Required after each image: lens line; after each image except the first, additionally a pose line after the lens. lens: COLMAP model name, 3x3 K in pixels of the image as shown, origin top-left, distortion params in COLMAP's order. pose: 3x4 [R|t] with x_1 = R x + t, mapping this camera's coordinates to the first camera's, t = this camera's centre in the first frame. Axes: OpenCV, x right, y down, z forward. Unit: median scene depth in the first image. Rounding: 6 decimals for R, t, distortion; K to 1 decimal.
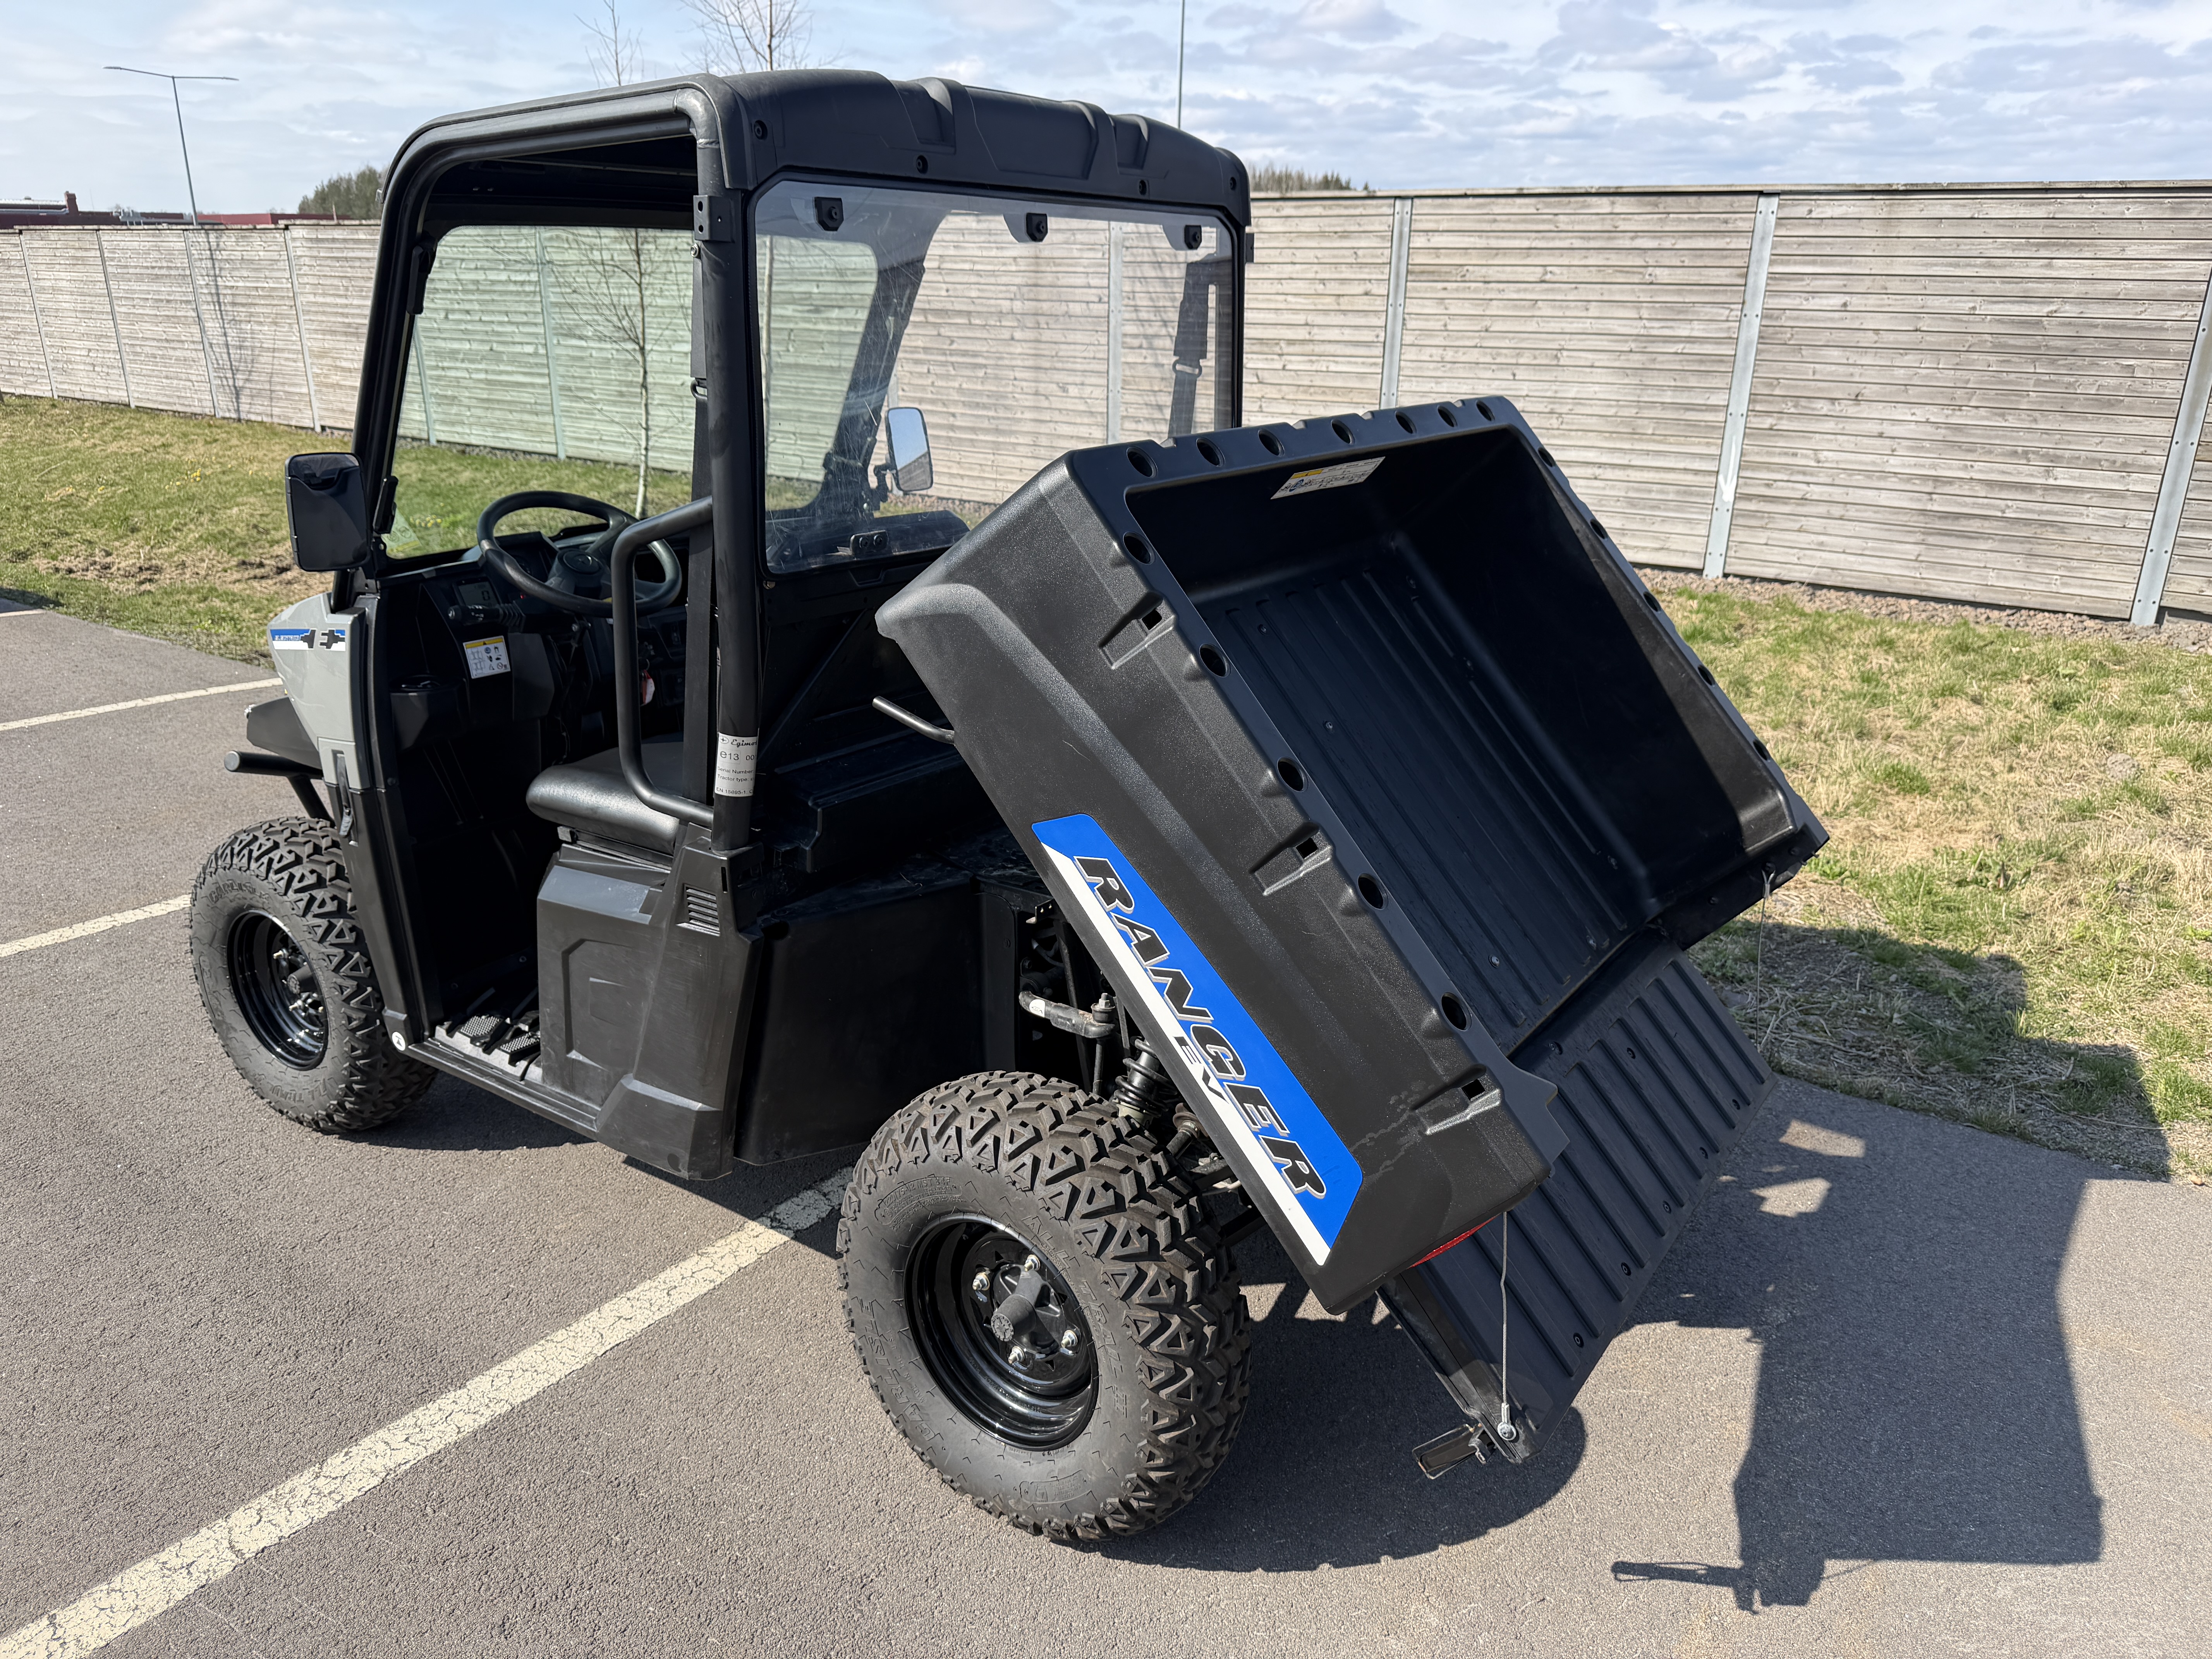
lens RADIAL K [[1575.7, 0, 1106.0], [0, 1575.7, 829.5], [0, 0, 1]] dist [0.008614, -0.013314]
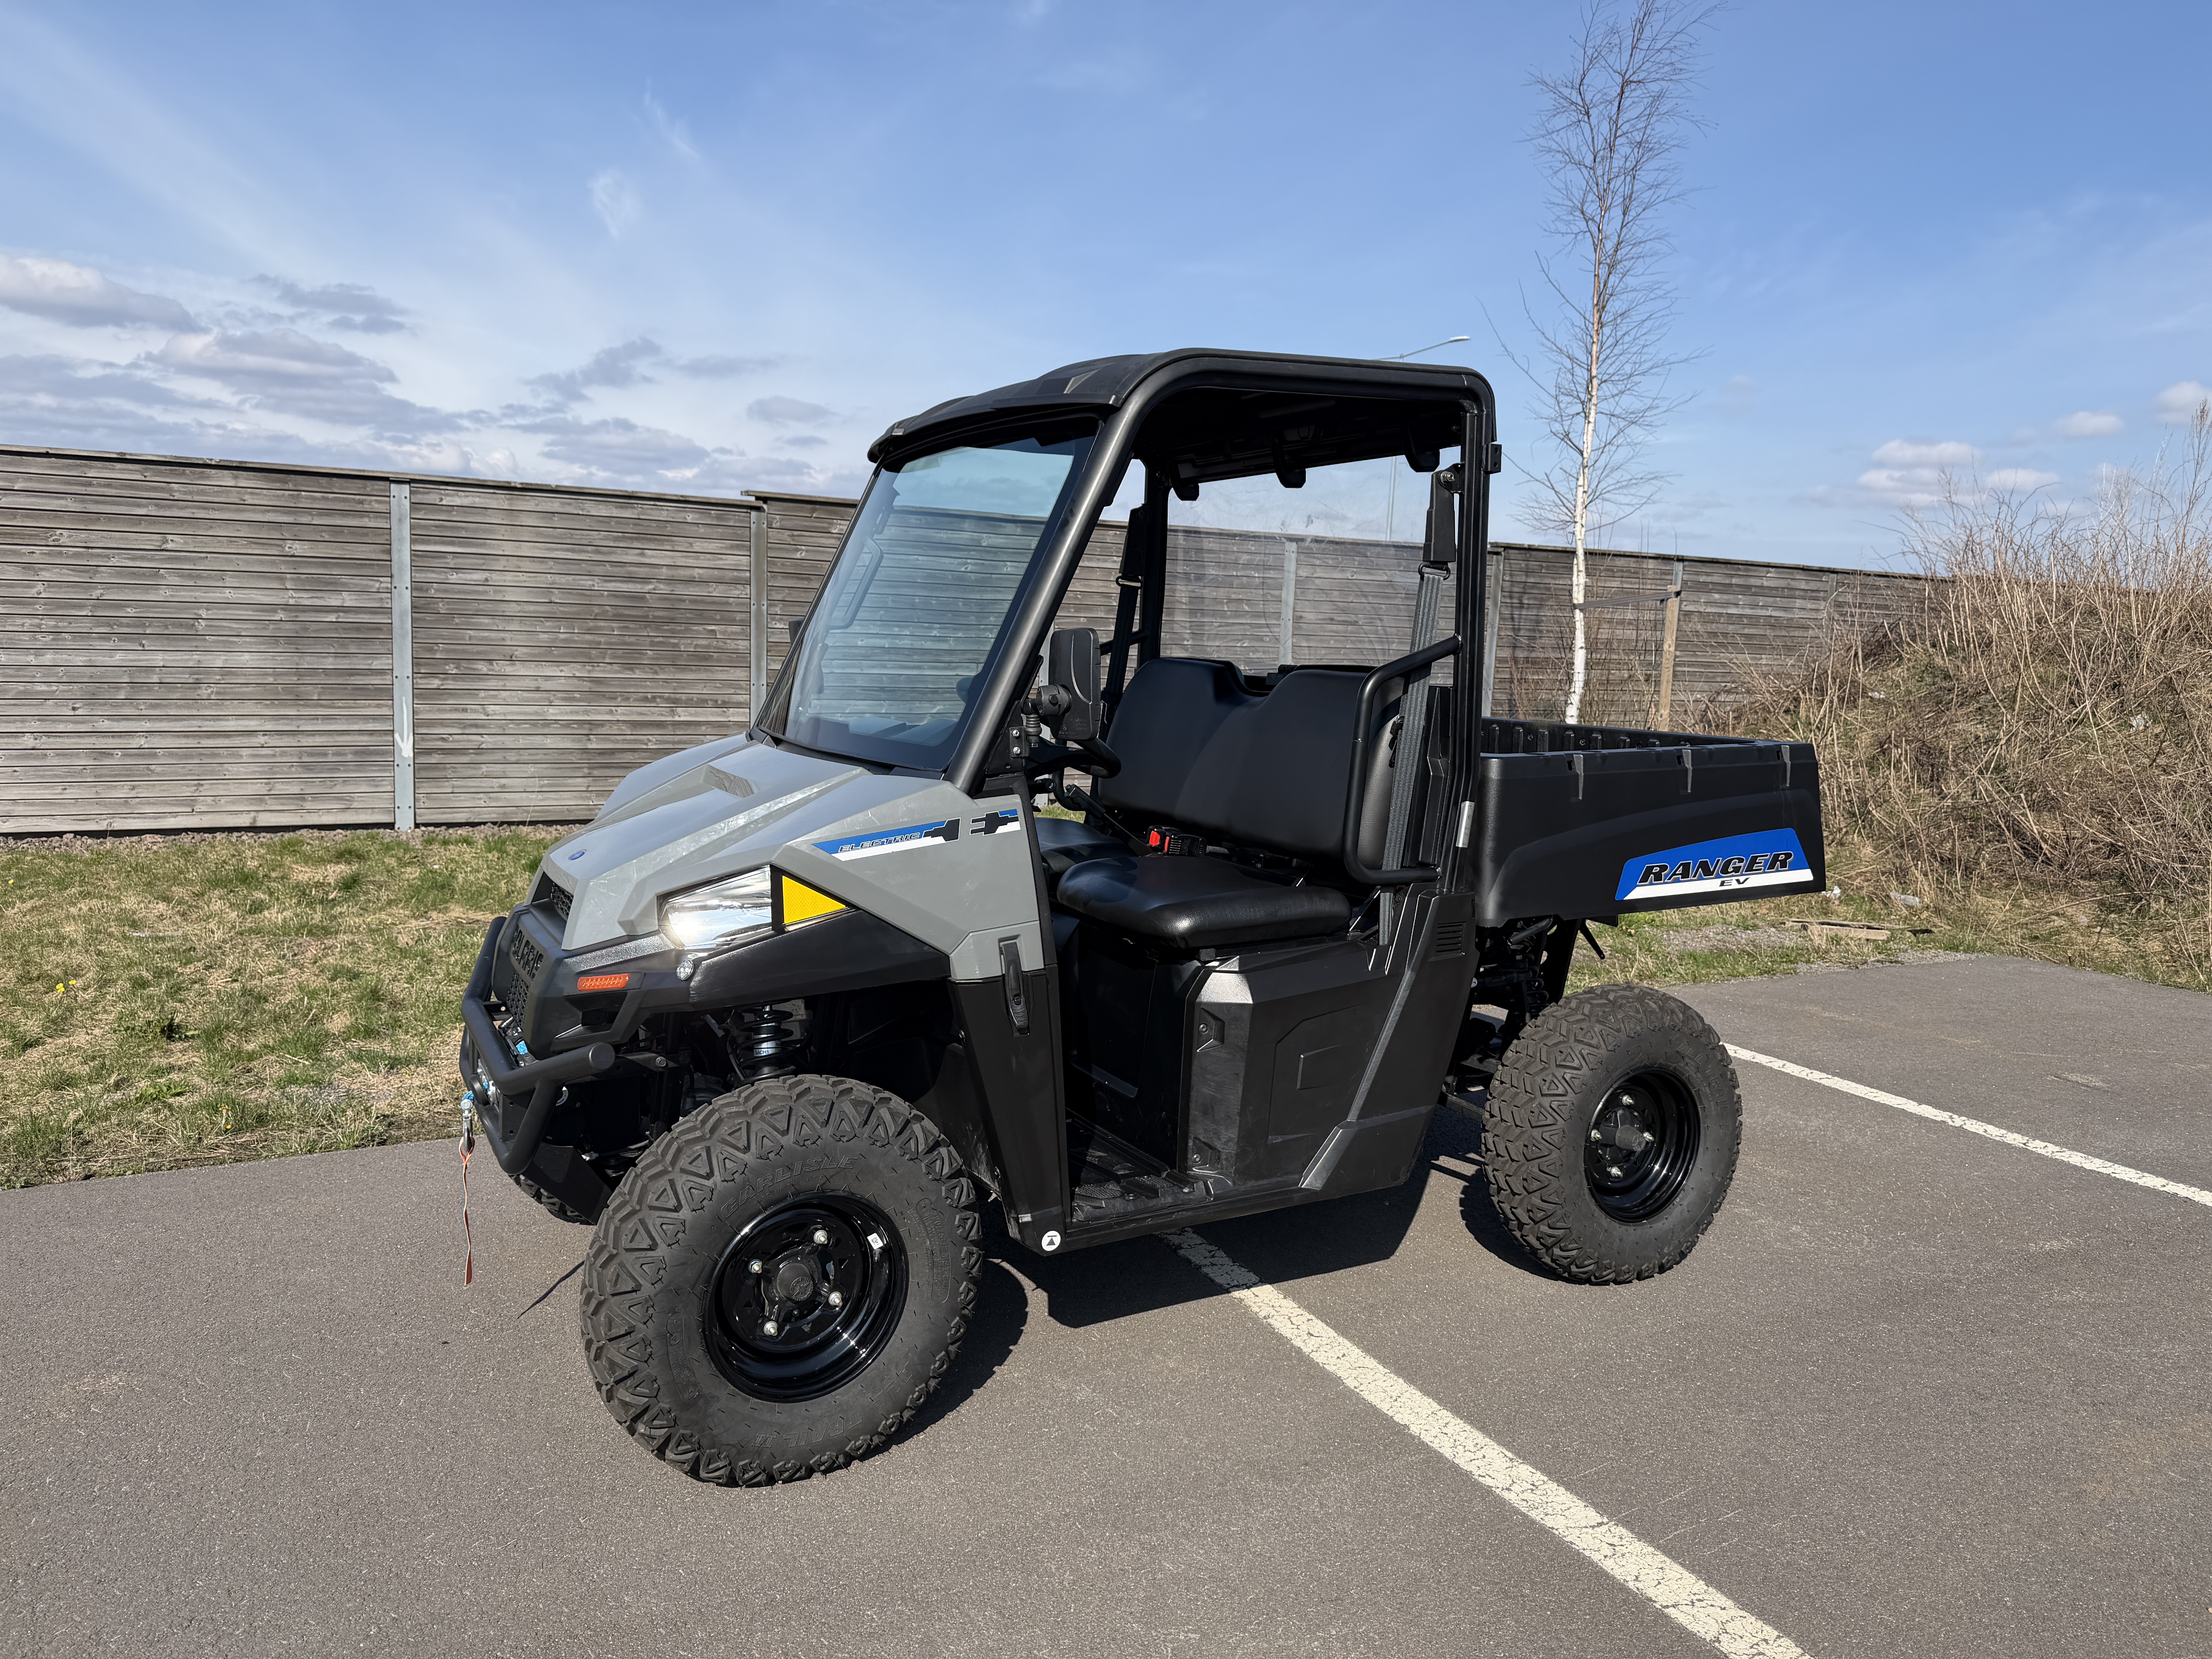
lens RADIAL K [[1536.3, 0, 1117.2], [0, 1536.3, 835.3], [0, 0, 1]] dist [0.047465, -0.059157]
pose [[0.452585, -0.119026, 0.883742, -0.342277], [0.269432, 0.962984, -0.008284, -0.022864], [-0.850043, 0.241857, 0.467902, 0.134711]]
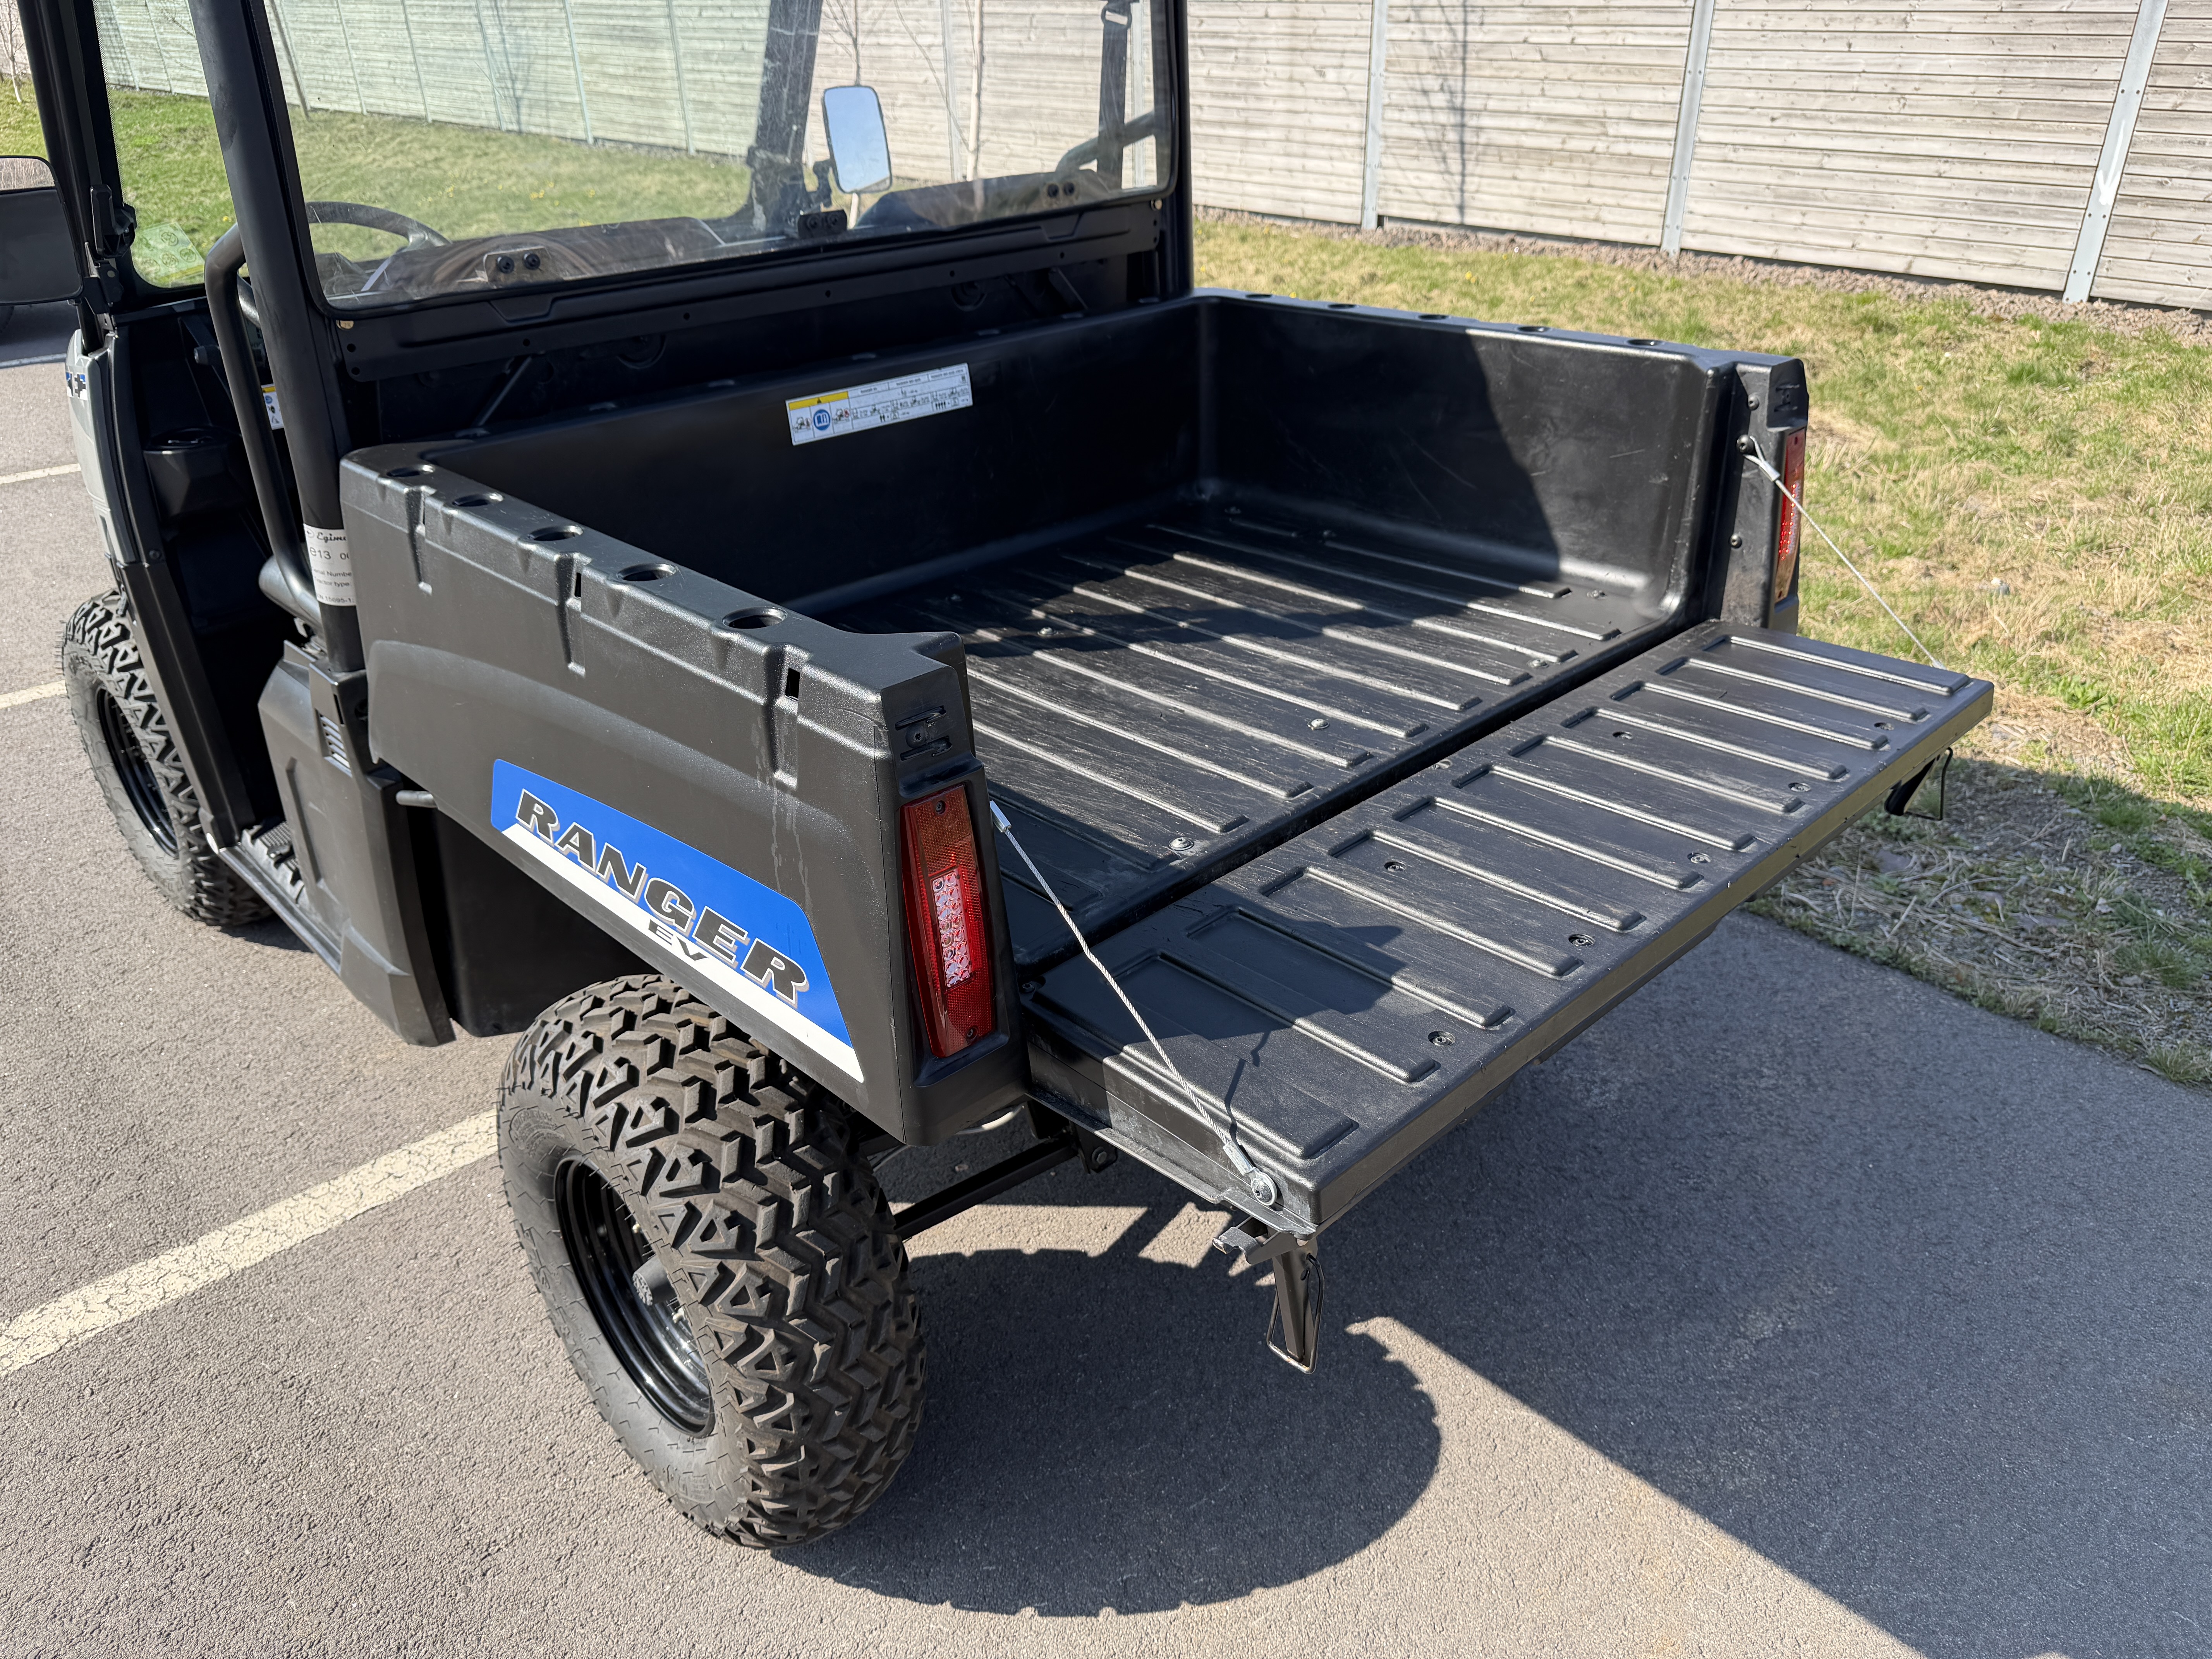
lens RADIAL K [[1576.3, 0, 1108.7], [0, 1576.3, 845.3], [0, 0, 1]] dist [-0.002158, -0.007901]
pose [[0.980895, 0.065276, -0.183258, 0.064398], [-0.031944, 0.983283, 0.179262, -0.012548], [0.191896, -0.169983, 0.966583, 0.065533]]
